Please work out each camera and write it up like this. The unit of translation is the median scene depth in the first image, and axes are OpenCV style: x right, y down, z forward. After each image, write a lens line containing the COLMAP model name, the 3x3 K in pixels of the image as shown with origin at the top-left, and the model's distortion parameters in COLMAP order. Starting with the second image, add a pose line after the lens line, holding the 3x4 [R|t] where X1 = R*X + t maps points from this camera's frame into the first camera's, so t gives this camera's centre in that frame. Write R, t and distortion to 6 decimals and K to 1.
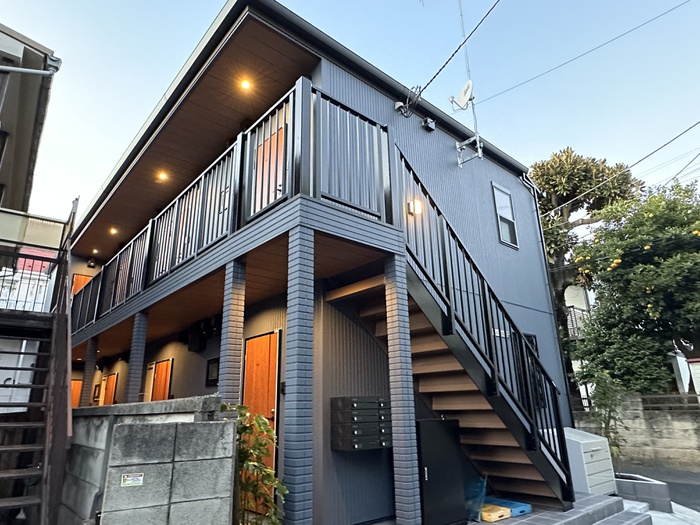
lens RADIAL K [[439.4, 0, 348.9], [0, 439.4, 265.5], [0, 0, 1]] dist [-0.002633, -0.001199]
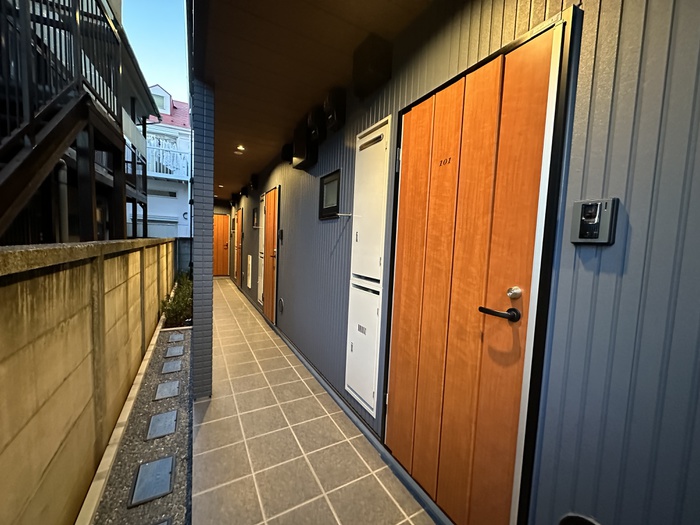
lens RADIAL K [[279.8, 0, 350.0], [0, 279.8, 262.5], [0, 0, 1]] dist [-0.000686, -0.000163]
pose [[0.974911, 0.075155, -0.209525, -0.205074], [0.008579, 0.927894, 0.372745, 0.193289], [0.222431, -0.365190, 0.903969, 0.657158]]
